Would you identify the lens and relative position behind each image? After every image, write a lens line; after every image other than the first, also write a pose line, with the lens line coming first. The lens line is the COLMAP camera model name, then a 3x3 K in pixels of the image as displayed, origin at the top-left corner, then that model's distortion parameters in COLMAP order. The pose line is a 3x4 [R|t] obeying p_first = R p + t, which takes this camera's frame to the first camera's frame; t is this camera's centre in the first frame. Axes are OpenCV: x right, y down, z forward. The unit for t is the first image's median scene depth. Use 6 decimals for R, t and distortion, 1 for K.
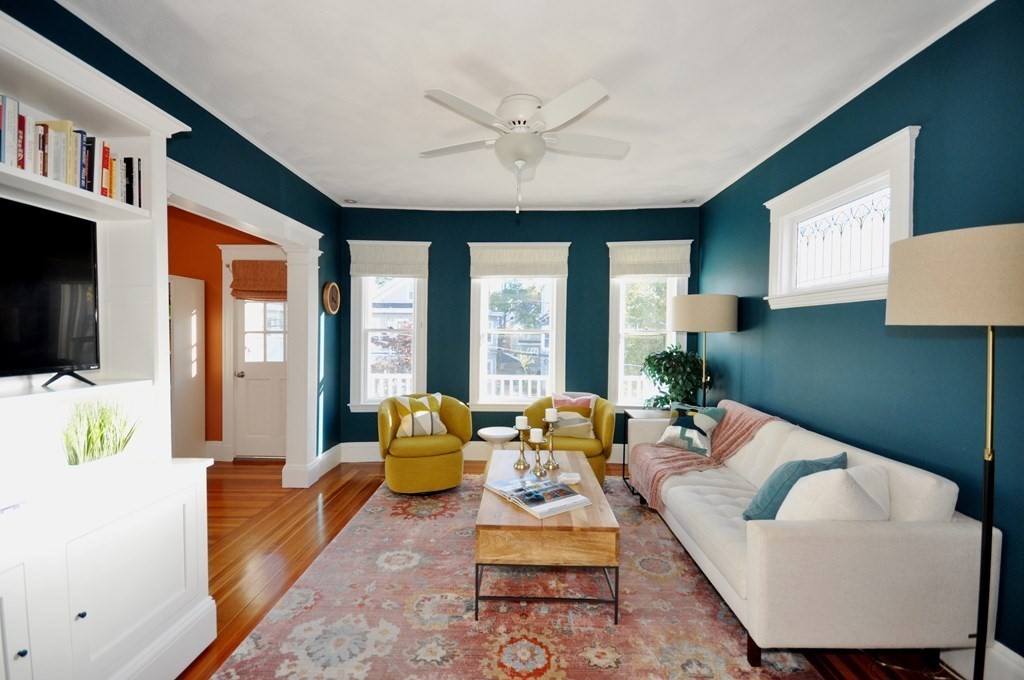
lens RADIAL K [[446.4, 0, 505.6], [0, 446.4, 341.6], [0, 0, 1]] dist [-0.000961, -0.005510]
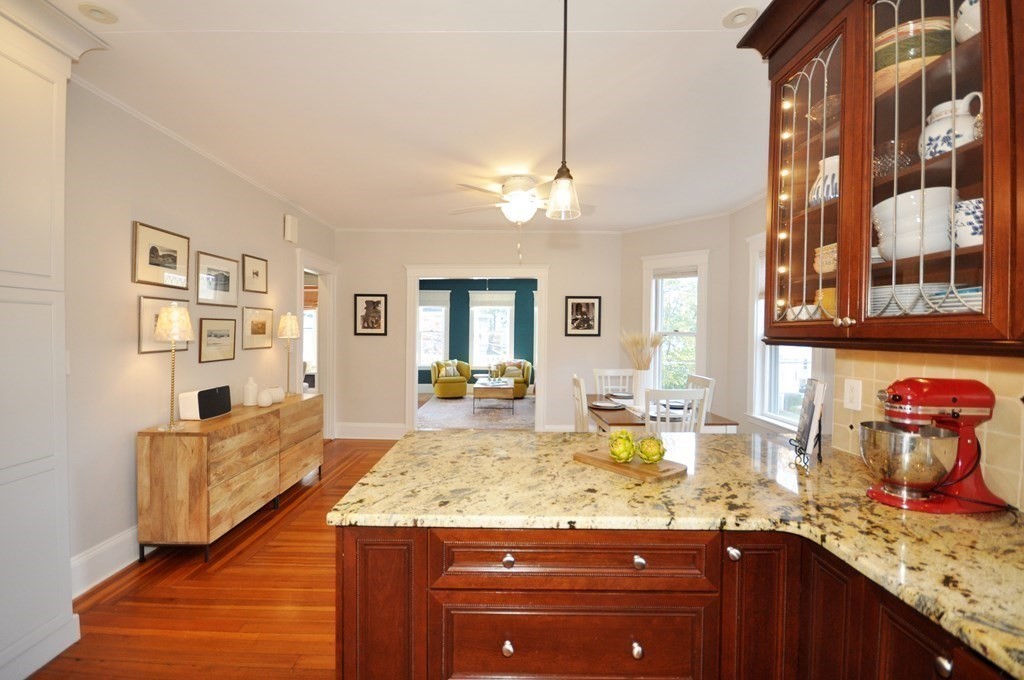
lens RADIAL K [[446.4, 0, 507.4], [0, 446.4, 334.1], [0, 0, 1]] dist [-0.000961, -0.005510]
pose [[0.999534, 0.003217, 0.030362, 0.055048], [-0.002664, 0.999830, -0.018226, 0.037191], [-0.030416, 0.018137, 0.999373, -1.661939]]
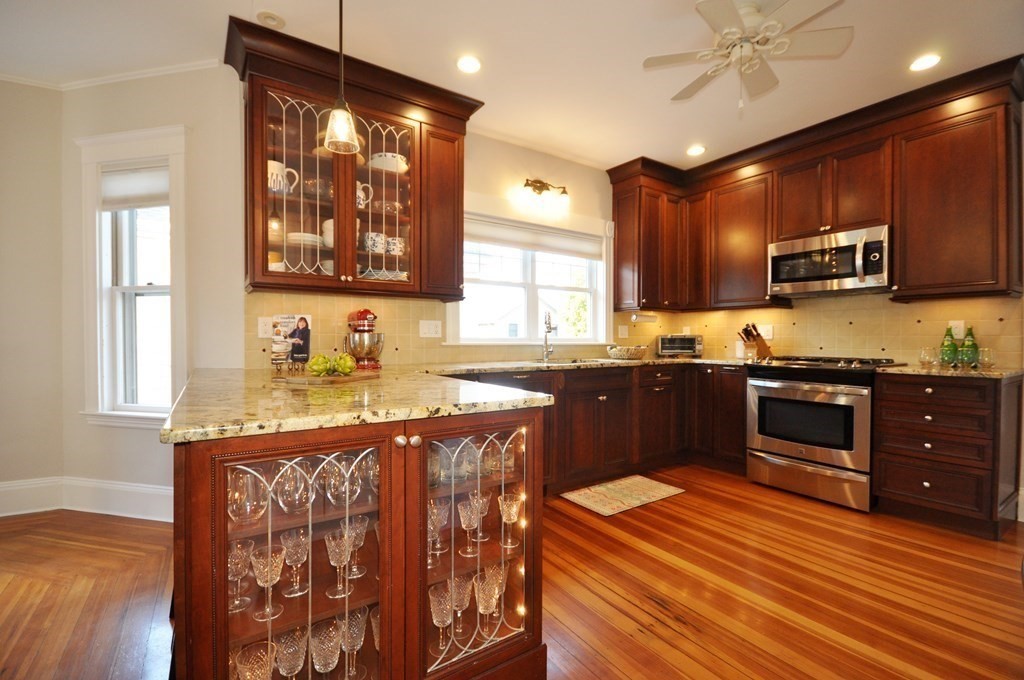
lens RADIAL K [[446.4, 0, 512.9], [0, 446.4, 344.2], [0, 0, 1]] dist [-0.000961, -0.005510]
pose [[-0.582490, -0.017658, 0.812646, -0.416439], [0.011288, 0.999492, 0.029808, 0.112450], [-0.812760, 0.026536, -0.581994, -1.005576]]
